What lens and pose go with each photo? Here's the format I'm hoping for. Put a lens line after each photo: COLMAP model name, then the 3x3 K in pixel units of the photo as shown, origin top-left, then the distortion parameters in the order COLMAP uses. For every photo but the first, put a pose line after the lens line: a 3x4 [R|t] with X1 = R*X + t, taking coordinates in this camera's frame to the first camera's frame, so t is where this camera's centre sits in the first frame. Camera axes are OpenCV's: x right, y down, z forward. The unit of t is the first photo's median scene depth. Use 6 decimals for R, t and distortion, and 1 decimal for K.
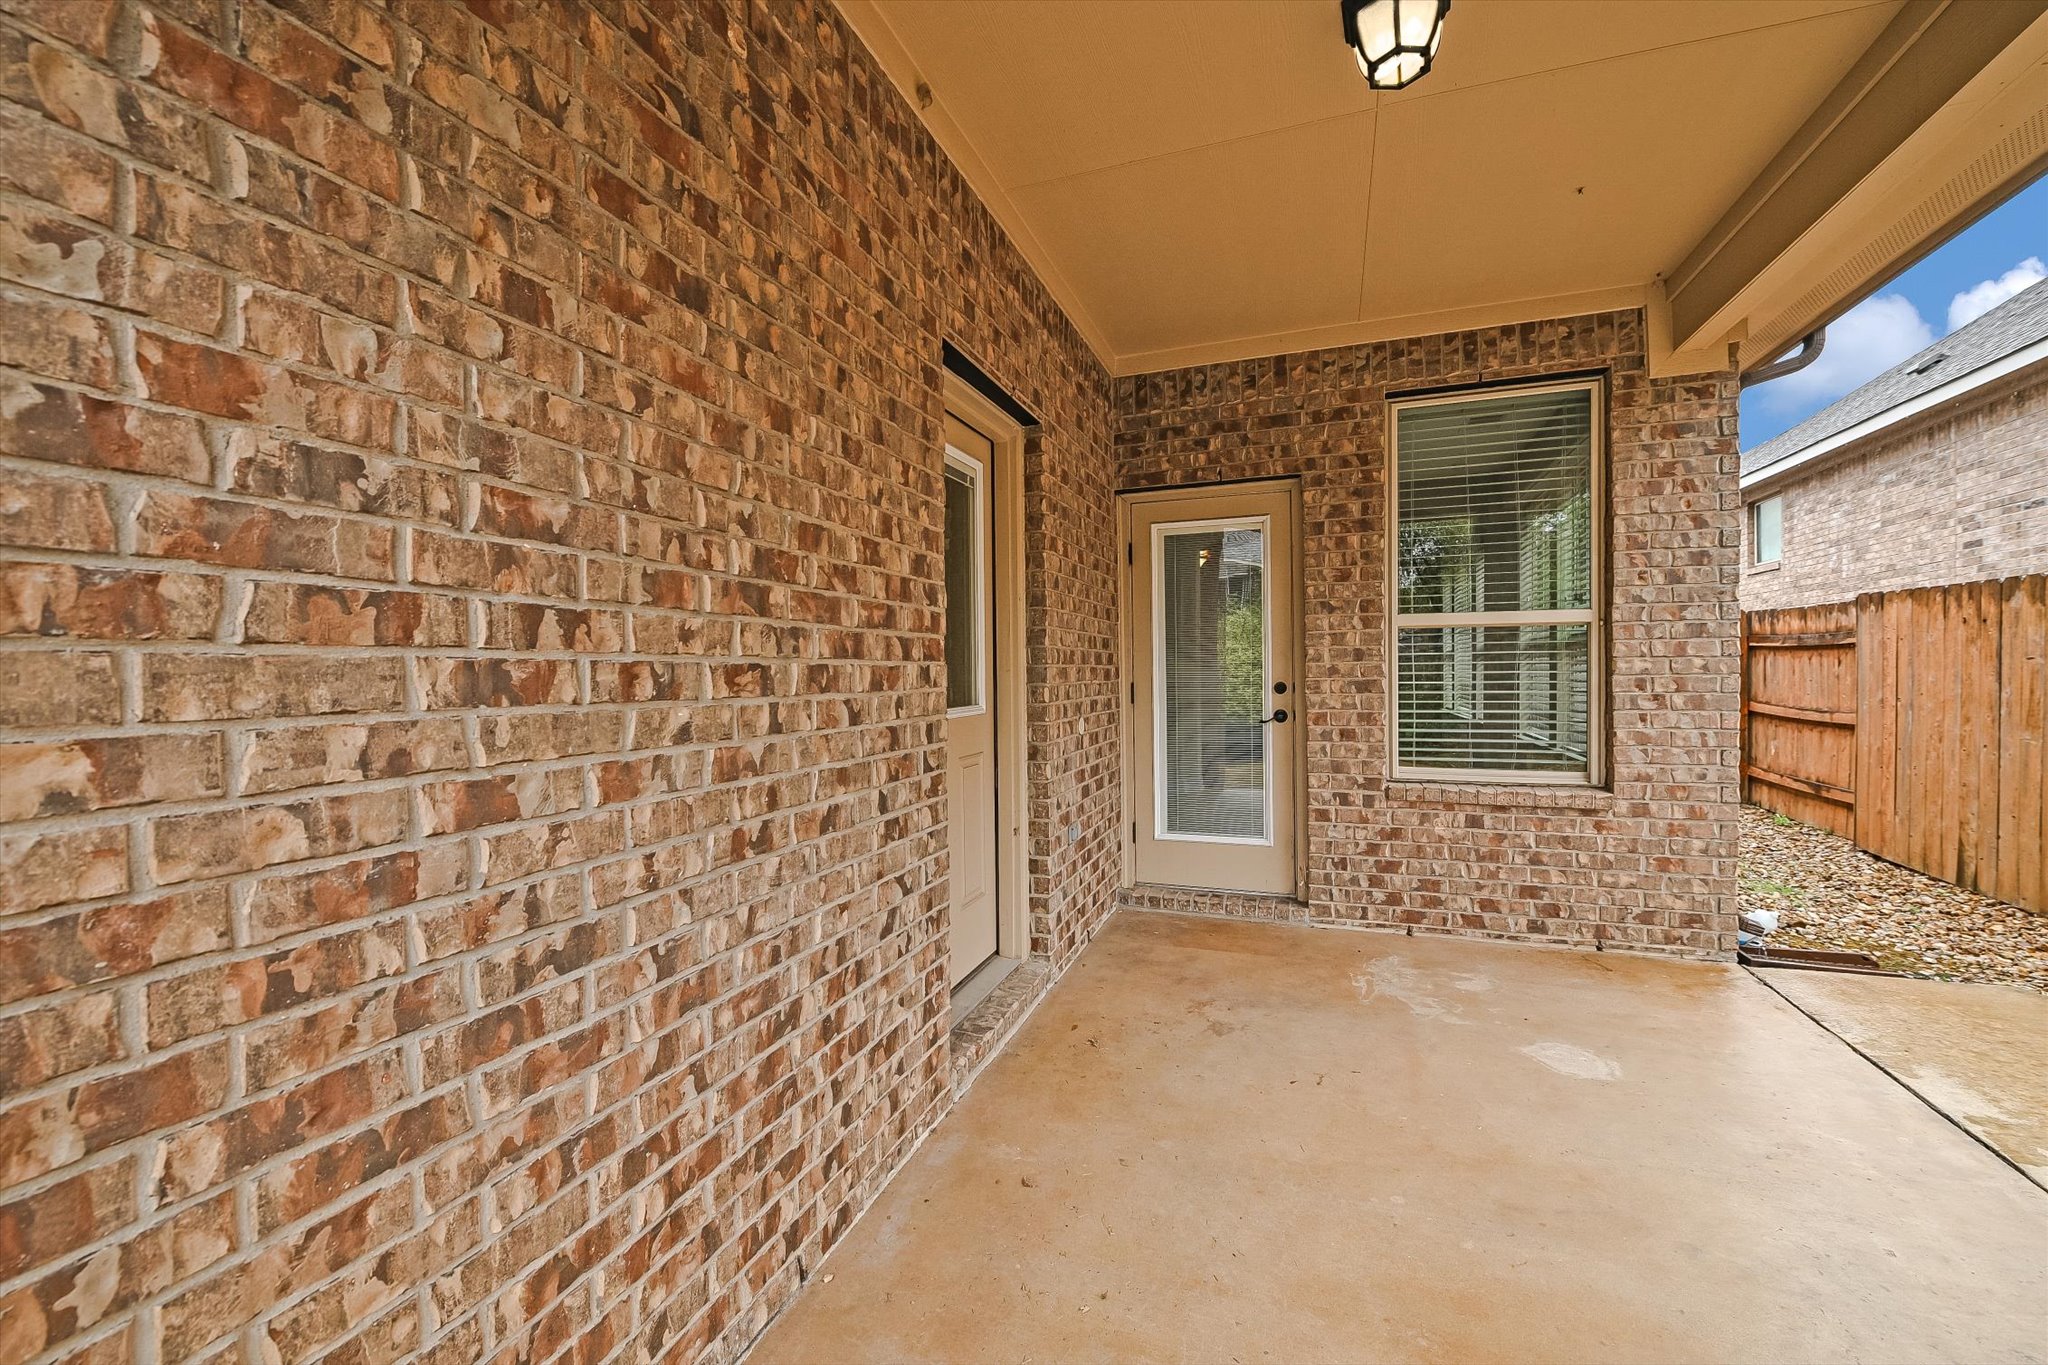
lens RADIAL K [[808.2, 0, 1024.0], [0, 808.2, 682.5], [0, 0, 1]] dist [-0.000214, 0.000468]
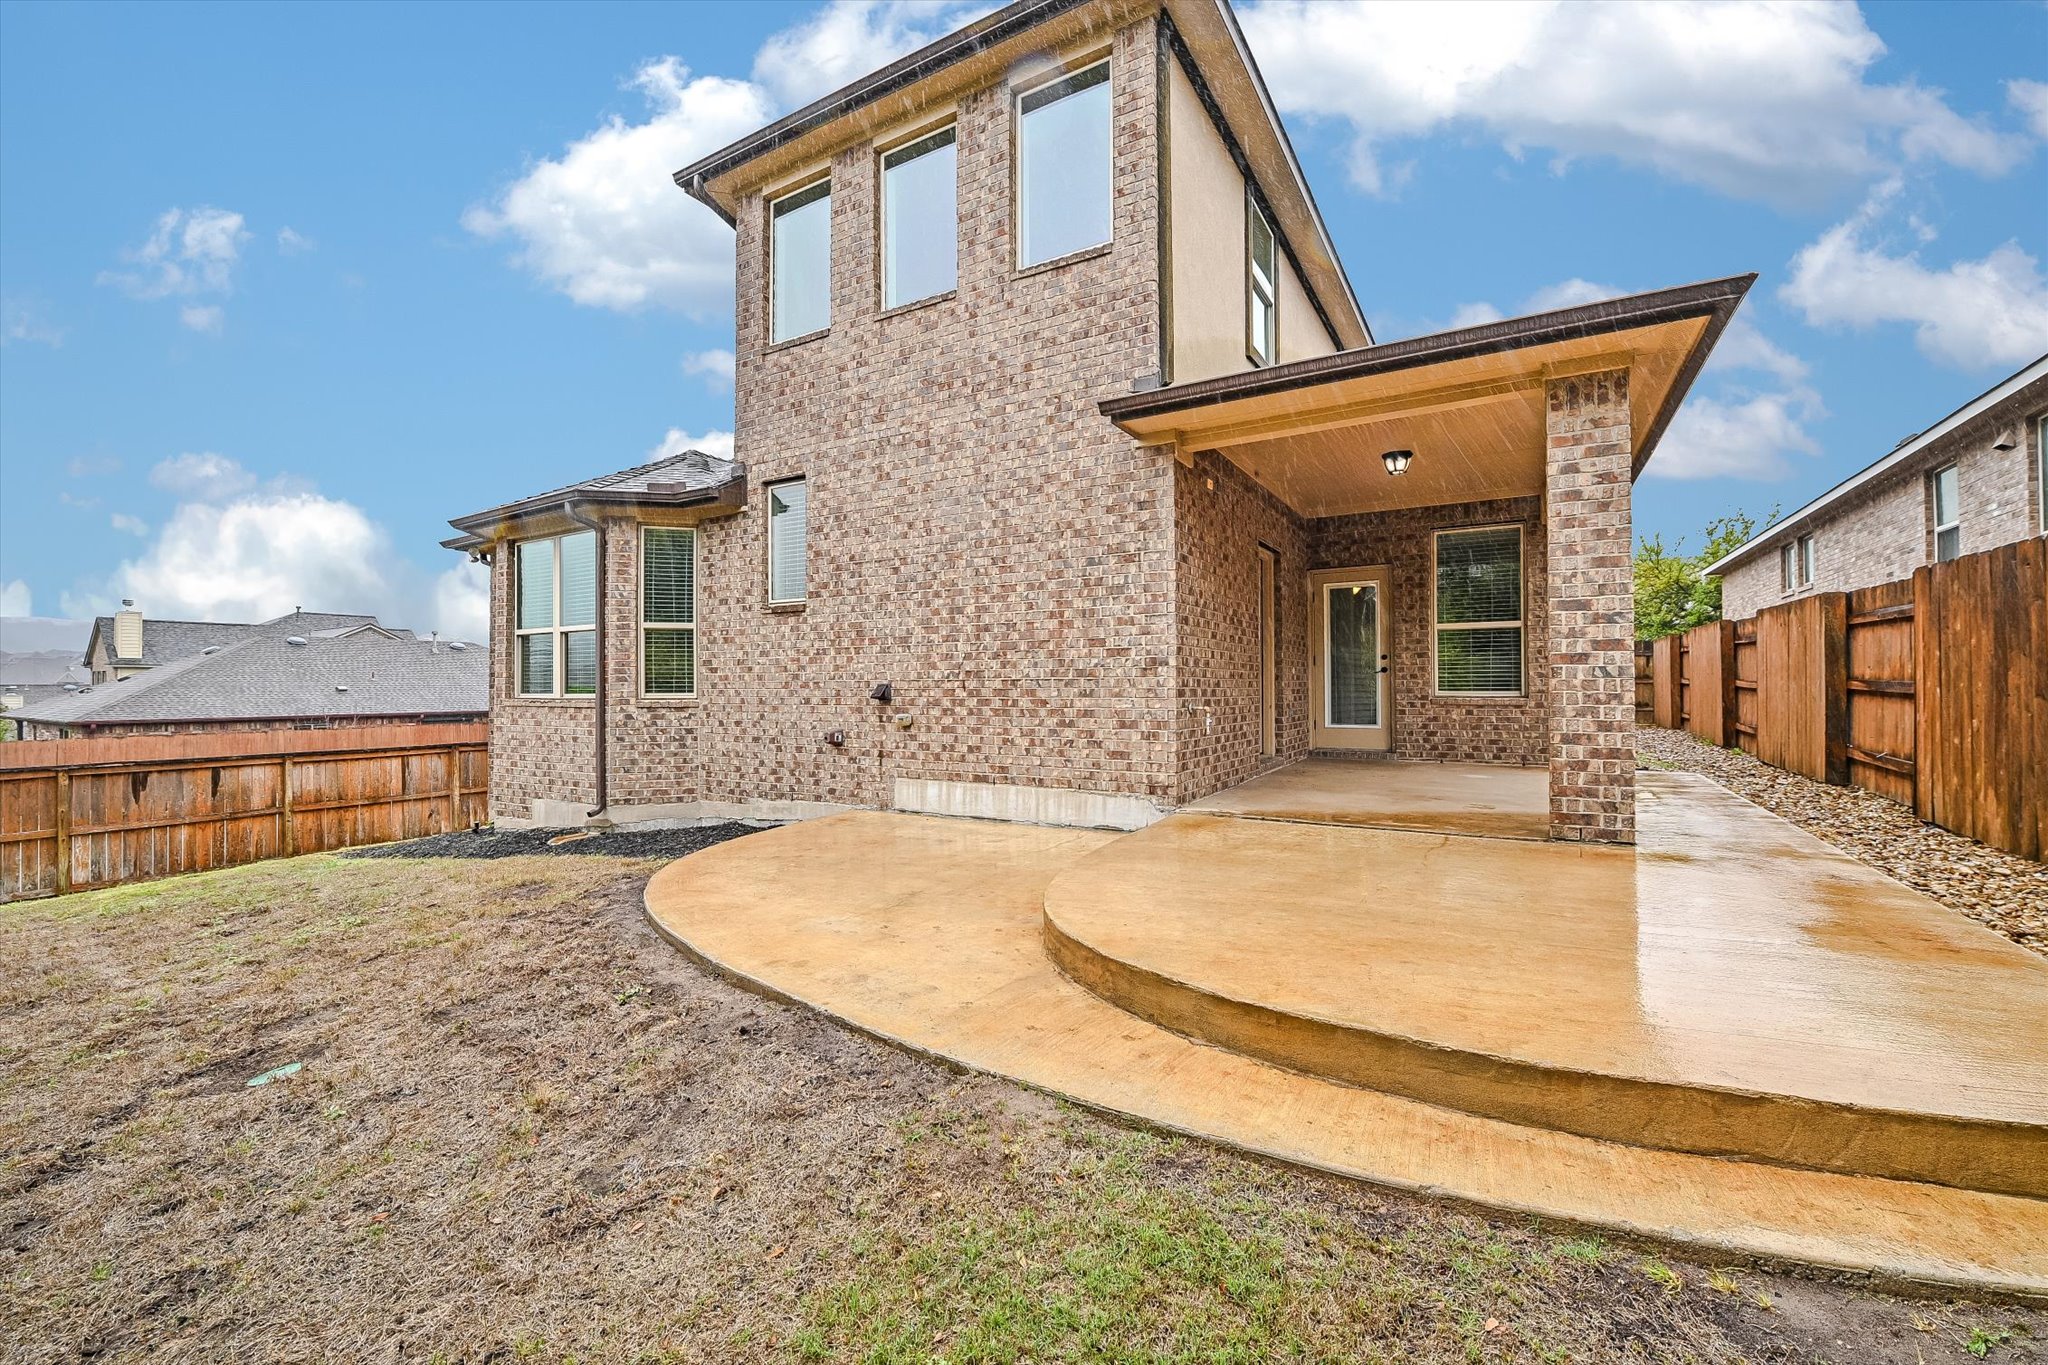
lens RADIAL K [[808.2, 0, 1024.0], [0, 808.2, 682.5], [0, 0, 1]] dist [-0.000214, 0.000468]
pose [[0.981894, 0.005749, -0.189342, -0.249368], [-0.008869, 0.999838, -0.015632, 0.127561], [0.189222, 0.017029, 0.981787, -1.455369]]
